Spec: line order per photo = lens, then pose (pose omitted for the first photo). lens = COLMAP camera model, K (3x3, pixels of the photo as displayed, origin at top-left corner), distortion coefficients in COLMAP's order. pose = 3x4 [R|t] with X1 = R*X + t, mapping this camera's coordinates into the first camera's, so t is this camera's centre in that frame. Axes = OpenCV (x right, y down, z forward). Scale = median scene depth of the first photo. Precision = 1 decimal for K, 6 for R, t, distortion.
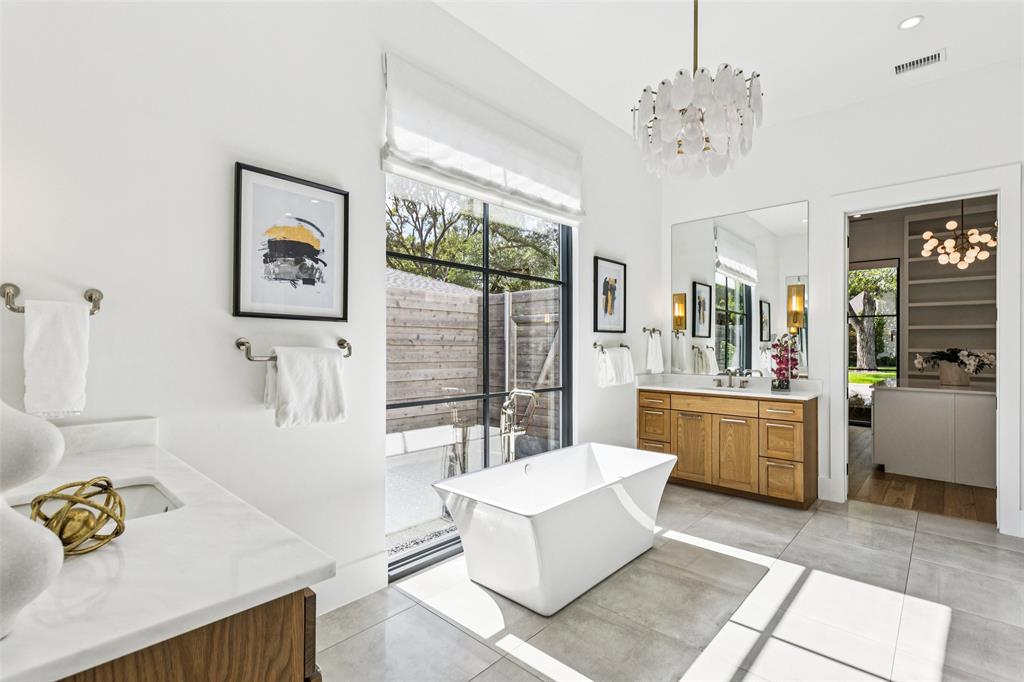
lens RADIAL K [[467.0, 0, 512.1], [0, 467.0, 337.9], [0, 0, 1]] dist [0.003775, -0.000128]
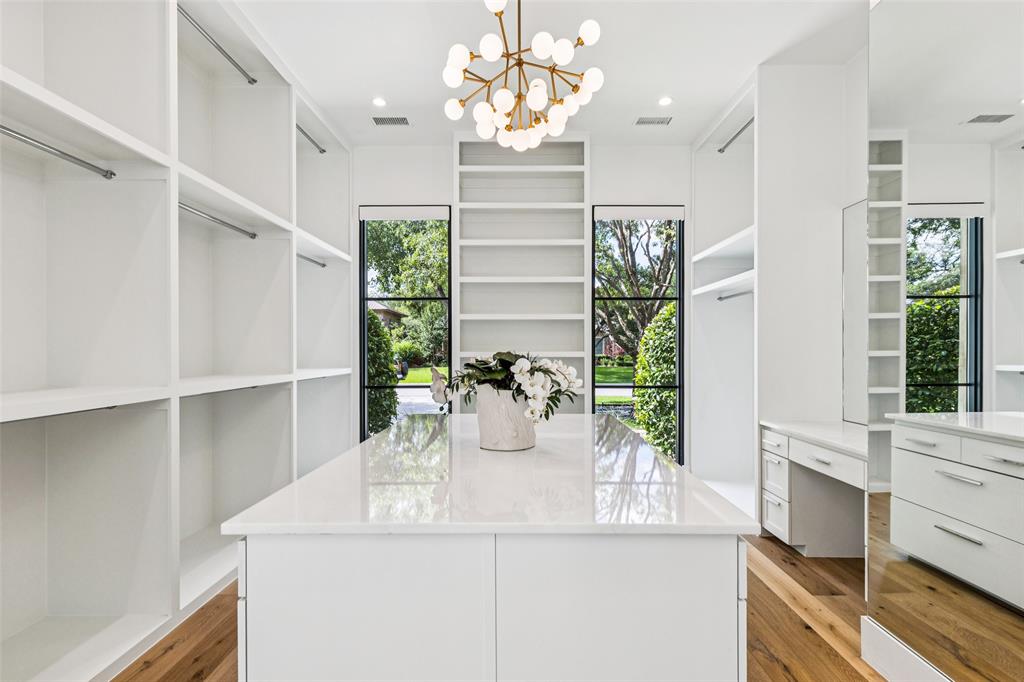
lens RADIAL K [[467.0, 0, 512.0], [0, 467.0, 339.7], [0, 0, 1]] dist [0.003775, -0.000128]
pose [[0.736955, -0.010603, 0.675859, 0.706469], [0.004412, 0.999931, 0.010876, 0.007498], [-0.675928, -0.005033, 0.736951, 0.731982]]
